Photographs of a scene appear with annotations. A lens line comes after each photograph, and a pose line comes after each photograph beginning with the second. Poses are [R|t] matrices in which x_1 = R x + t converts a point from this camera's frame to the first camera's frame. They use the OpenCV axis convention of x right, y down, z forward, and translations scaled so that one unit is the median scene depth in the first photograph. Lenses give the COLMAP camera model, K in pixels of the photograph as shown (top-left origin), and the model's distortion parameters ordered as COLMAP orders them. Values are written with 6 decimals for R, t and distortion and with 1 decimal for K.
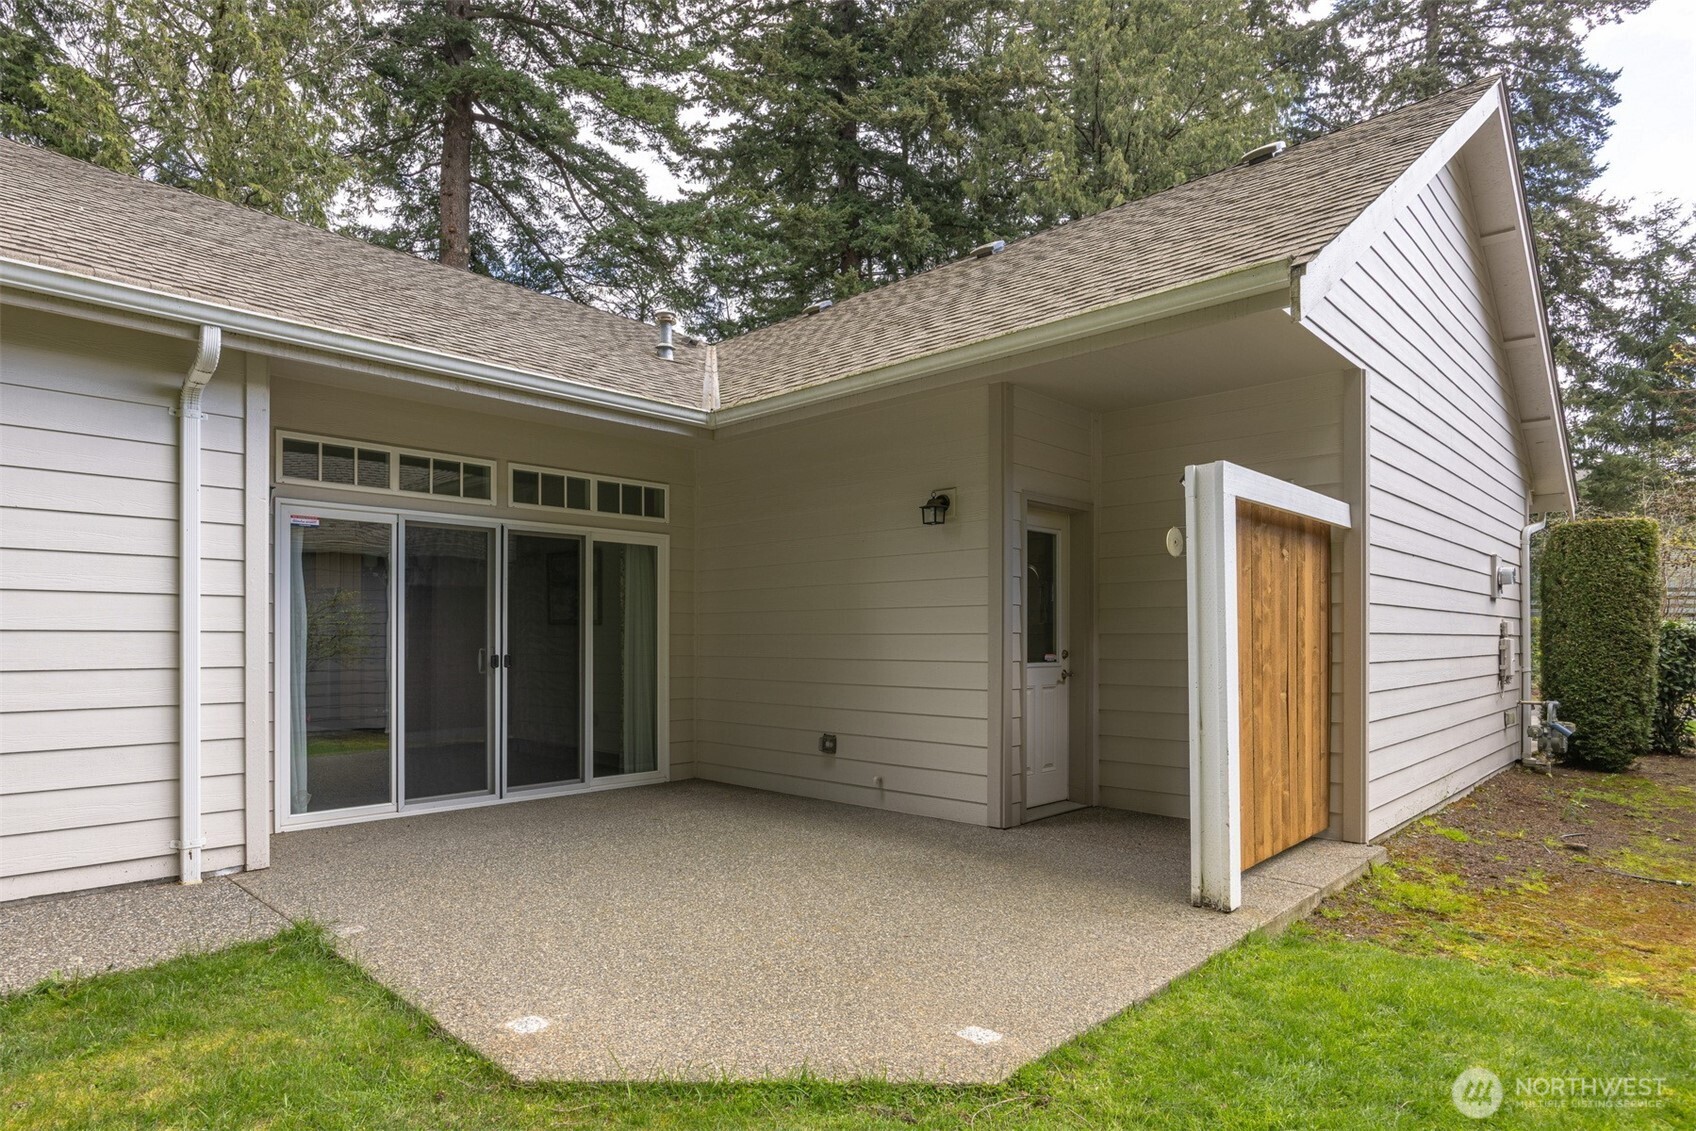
lens RADIAL K [[924.1, 0, 838.2], [0, 924.1, 617.0], [0, 0, 1]] dist [0.000175, 0.000167]
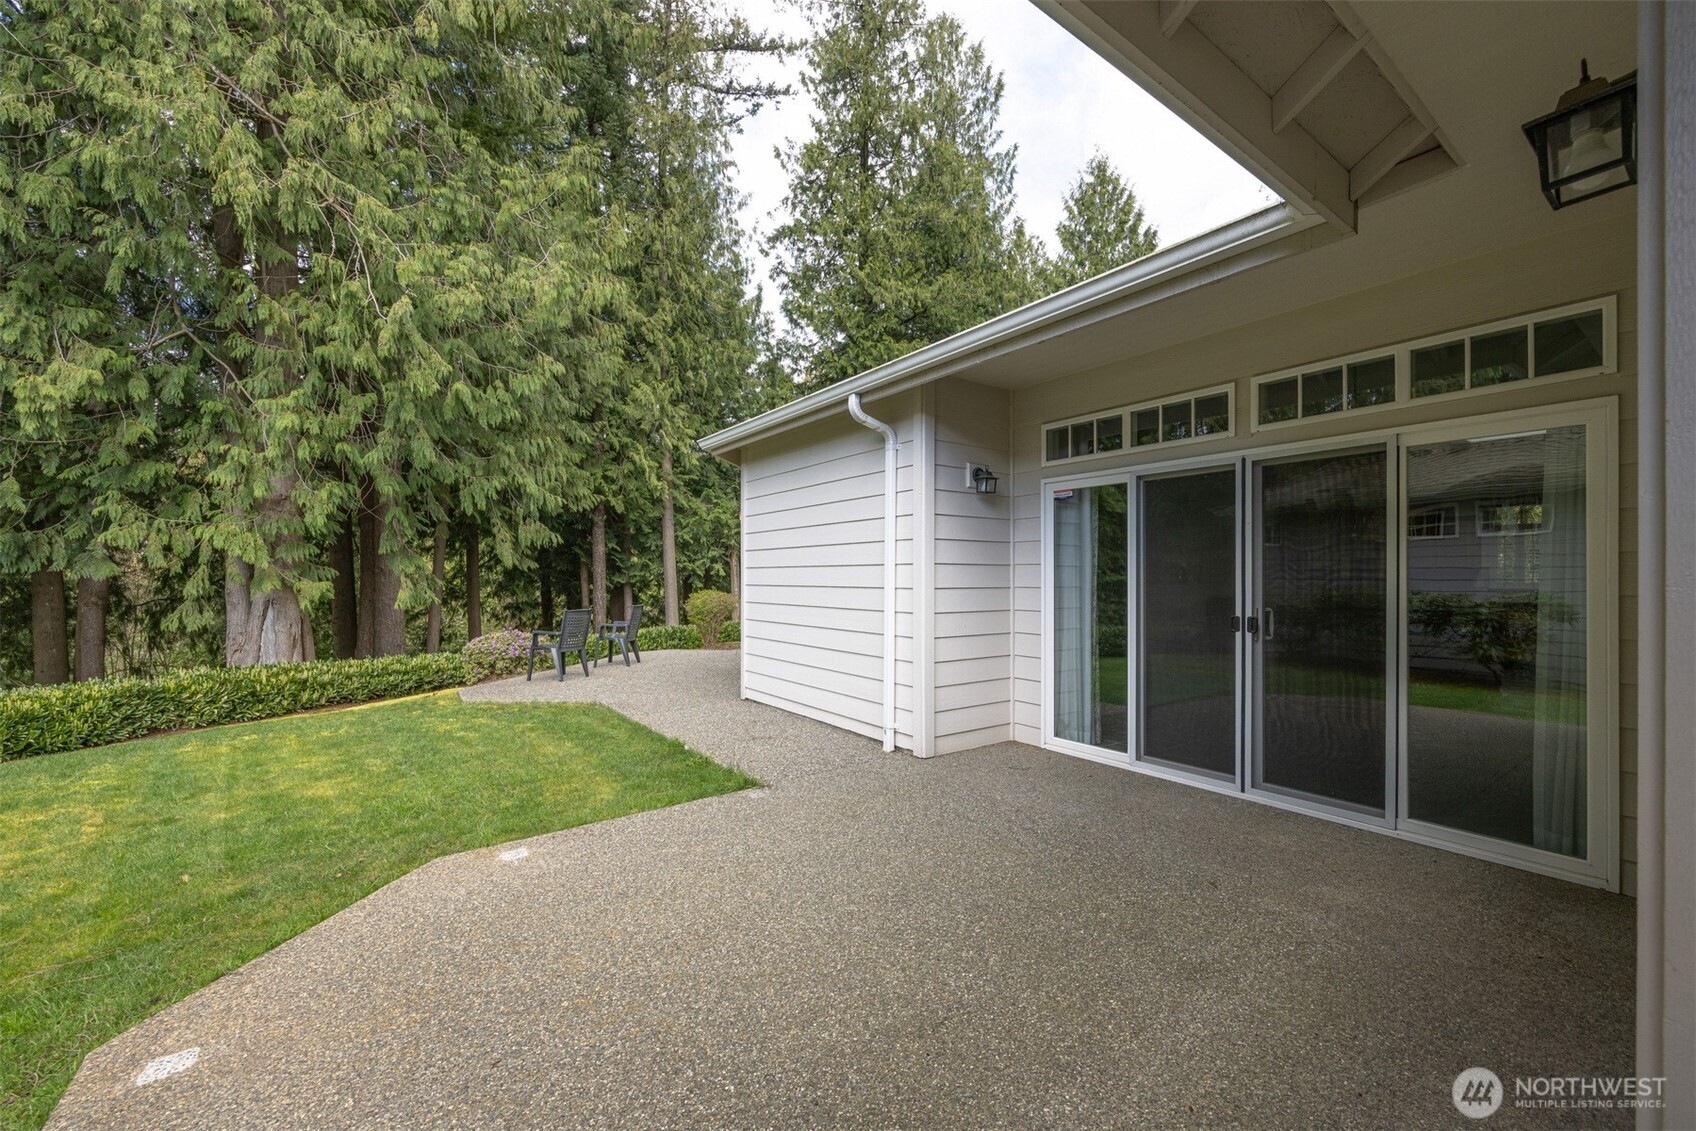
lens RADIAL K [[679.4, 0, 841.6], [0, 679.4, 560.7], [0, 0, 1]] dist [-0.000703, 0.000189]
pose [[-0.194337, -0.020477, -0.980721, 0.299147], [0.025928, 0.999326, -0.026003, -0.001759], [0.980592, -0.030481, -0.193675, 0.780599]]
